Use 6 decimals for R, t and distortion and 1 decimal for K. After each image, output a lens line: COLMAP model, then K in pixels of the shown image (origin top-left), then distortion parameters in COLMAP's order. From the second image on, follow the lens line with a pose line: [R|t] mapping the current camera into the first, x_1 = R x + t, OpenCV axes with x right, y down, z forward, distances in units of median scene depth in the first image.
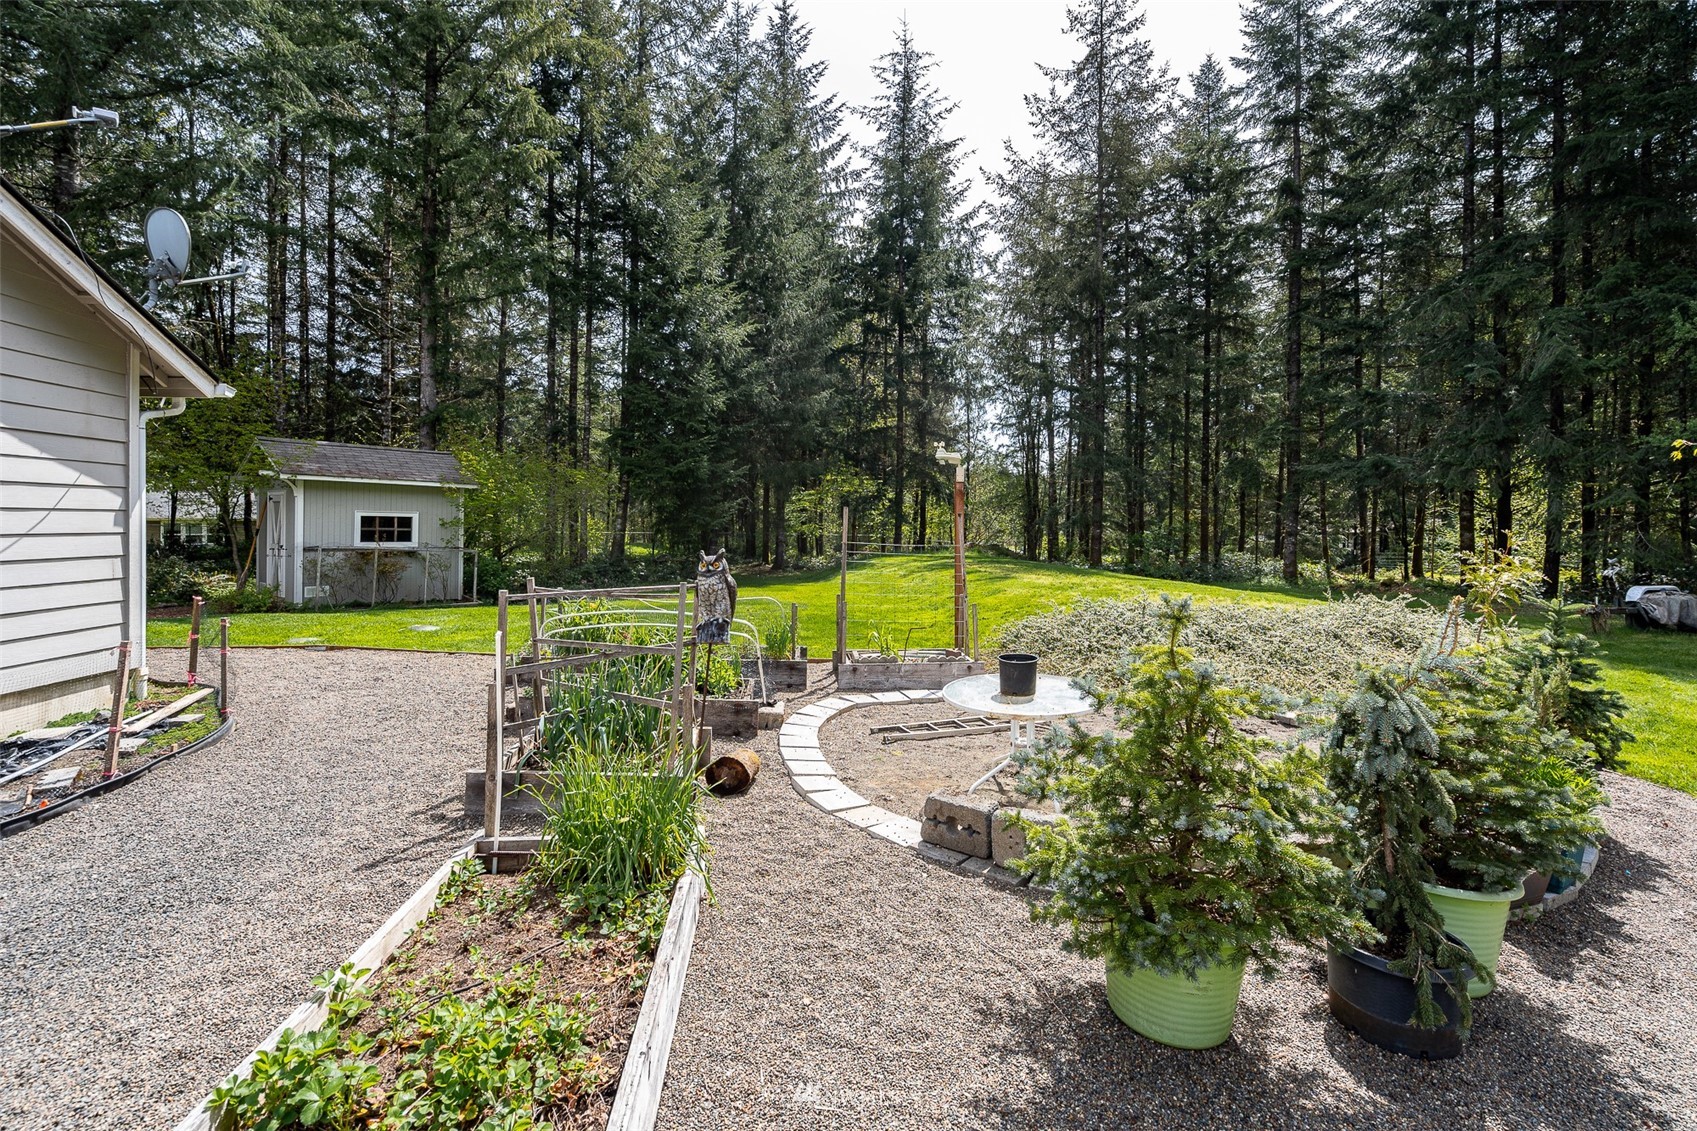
lens RADIAL K [[771.1, 0, 845.1], [0, 771.1, 549.3], [0, 0, 1]] dist [-0.001321, 0.000053]
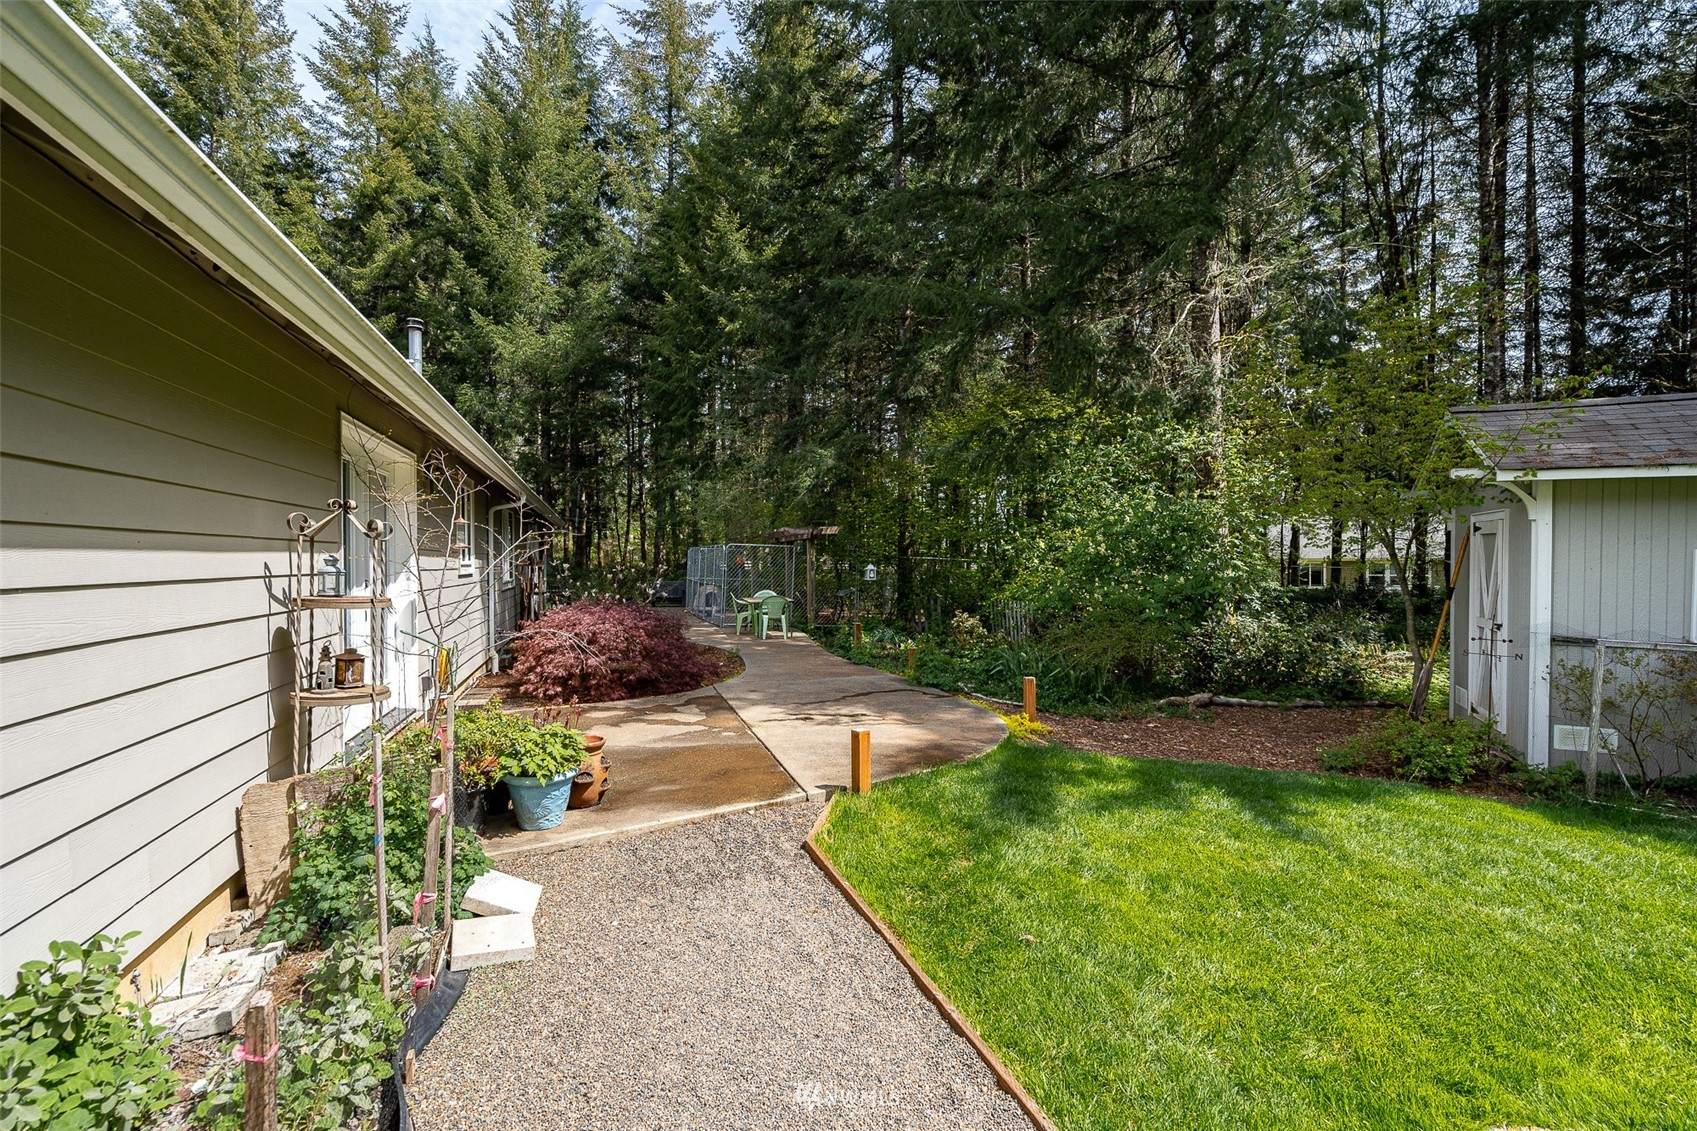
lens RADIAL K [[771.1, 0, 845.1], [0, 771.1, 549.3], [0, 0, 1]] dist [-0.001321, 0.000053]
pose [[0.235948, -0.017728, -0.971604, -0.370180], [-0.027740, 0.999303, -0.024969, -0.029048], [0.971370, 0.032844, 0.235292, 0.503529]]
